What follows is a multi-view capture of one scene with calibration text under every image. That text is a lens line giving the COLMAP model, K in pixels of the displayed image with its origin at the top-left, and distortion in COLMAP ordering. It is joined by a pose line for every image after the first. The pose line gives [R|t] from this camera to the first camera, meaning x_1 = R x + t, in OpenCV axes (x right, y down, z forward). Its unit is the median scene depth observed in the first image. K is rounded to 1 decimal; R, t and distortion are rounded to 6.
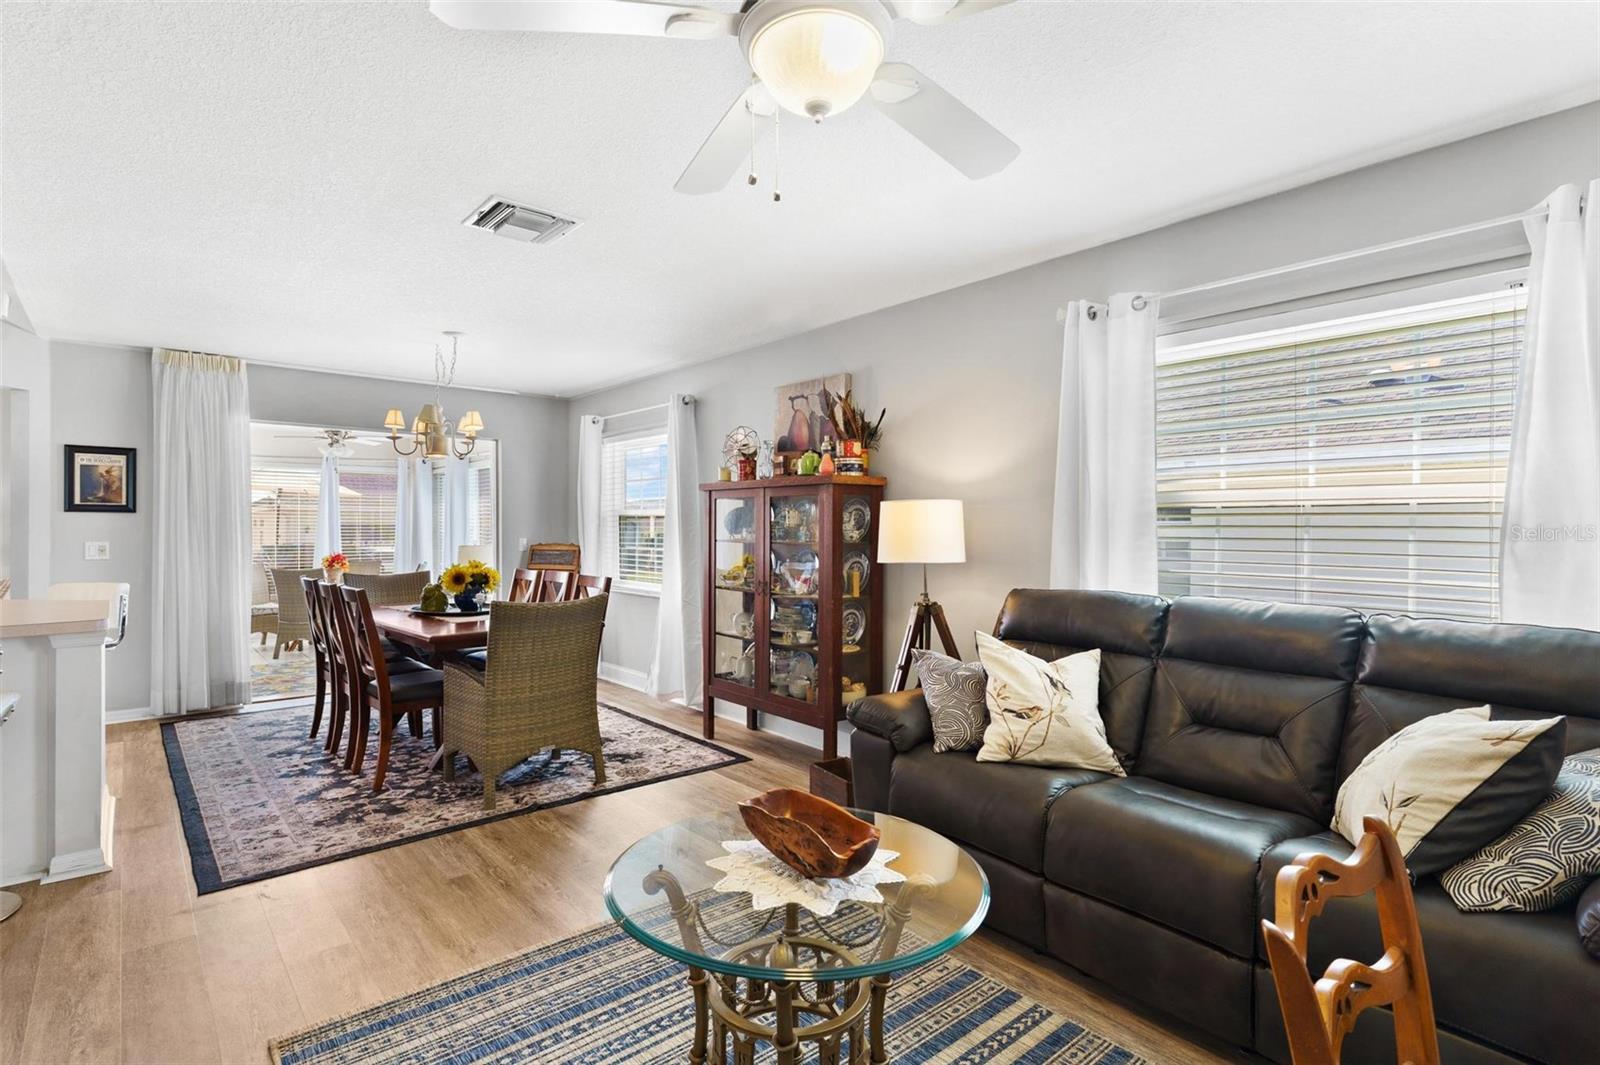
lens RADIAL K [[784.9, 0, 800.0], [0, 784.9, 532.5], [0, 0, 1]] dist [0.001519, 0.000008]
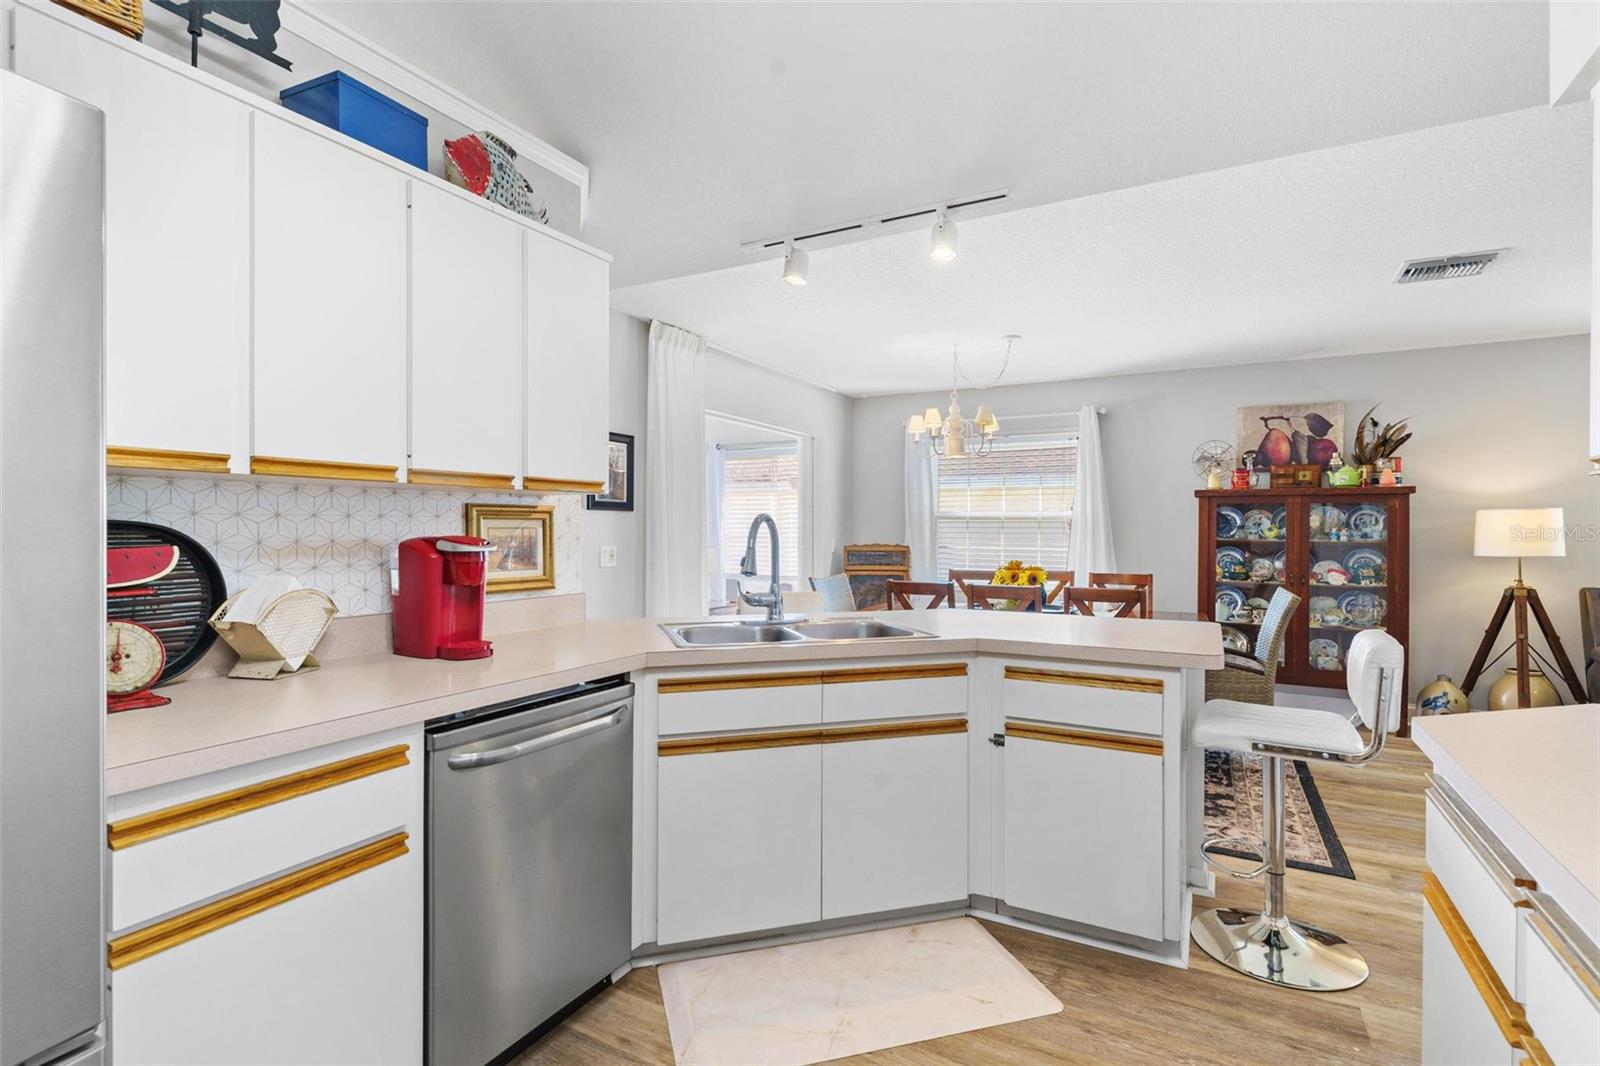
lens RADIAL K [[764.0, 0, 797.4], [0, 764.0, 529.5], [0, 0, 1]] dist [0.002255, 0.001018]
pose [[0.936263, -0.000287, 0.351300, -1.009529], [0.001341, 0.999995, -0.002759, -0.002806], [-0.351297, 0.003054, 0.936259, 0.166707]]
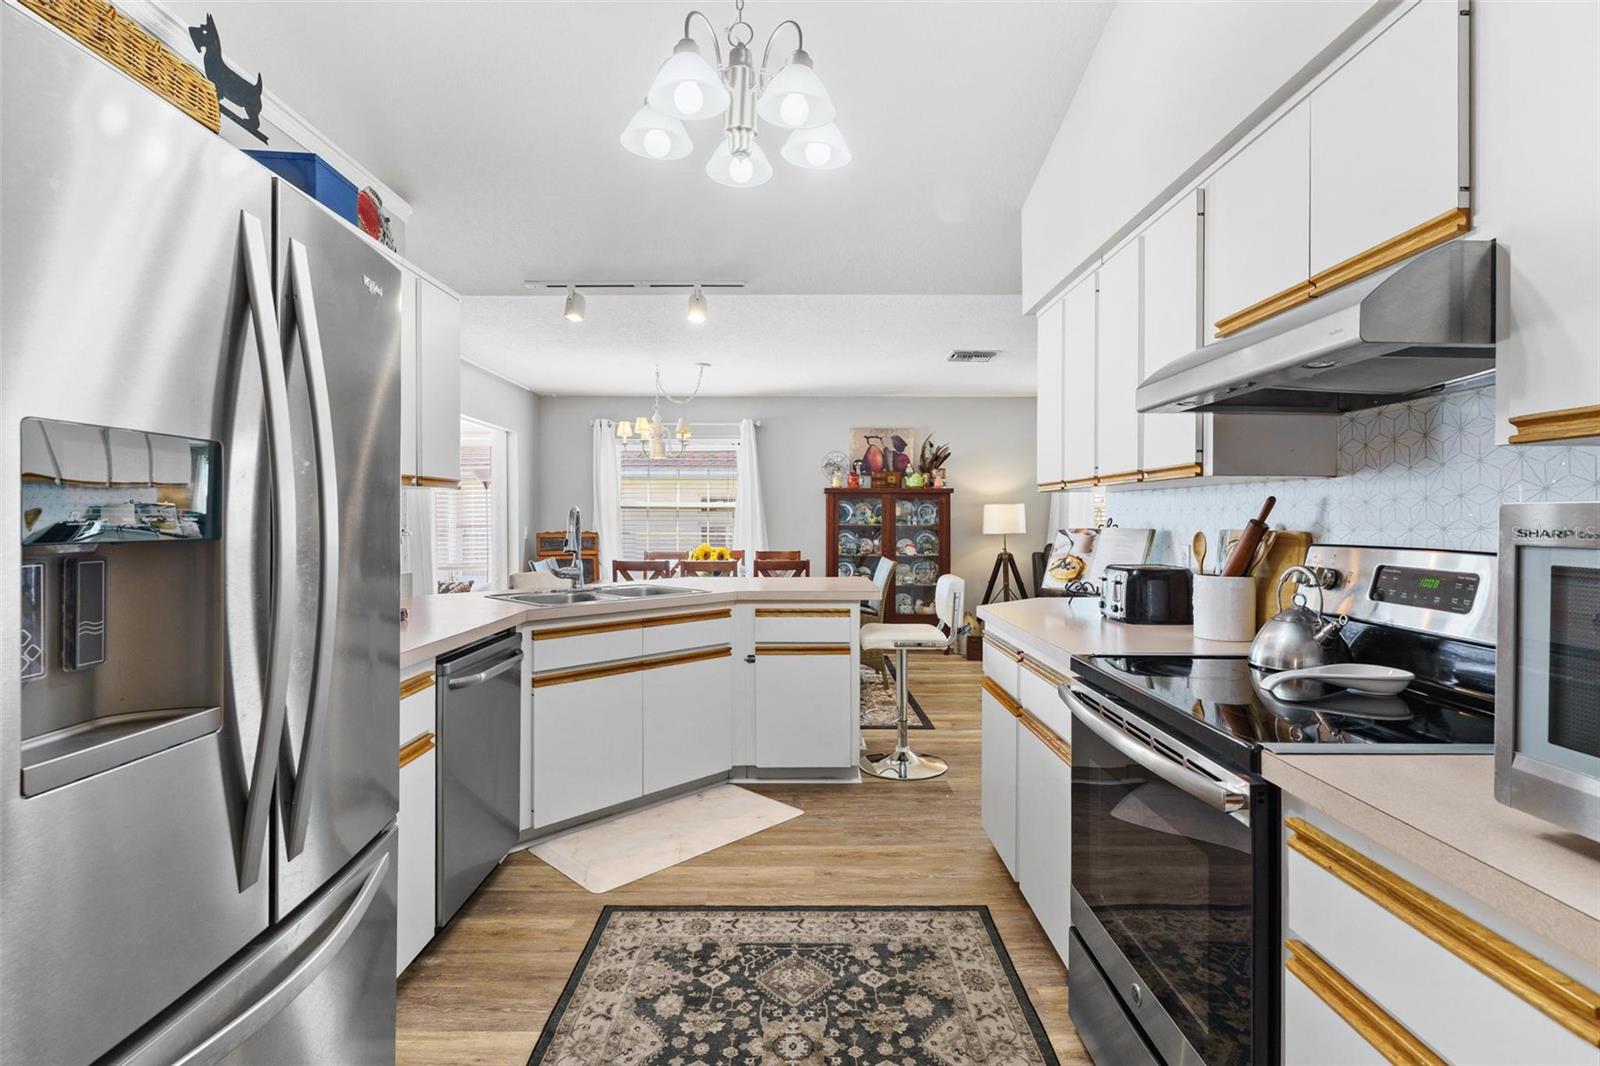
lens RADIAL K [[774.3, 0, 804.5], [0, 774.3, 514.1], [0, 0, 1]] dist [0.000536, -0.000499]
pose [[0.644311, 0.001421, 0.764762, -1.249921], [0.004522, 0.999974, -0.005667, -0.002896], [-0.764750, 0.007110, 0.644287, 0.063623]]
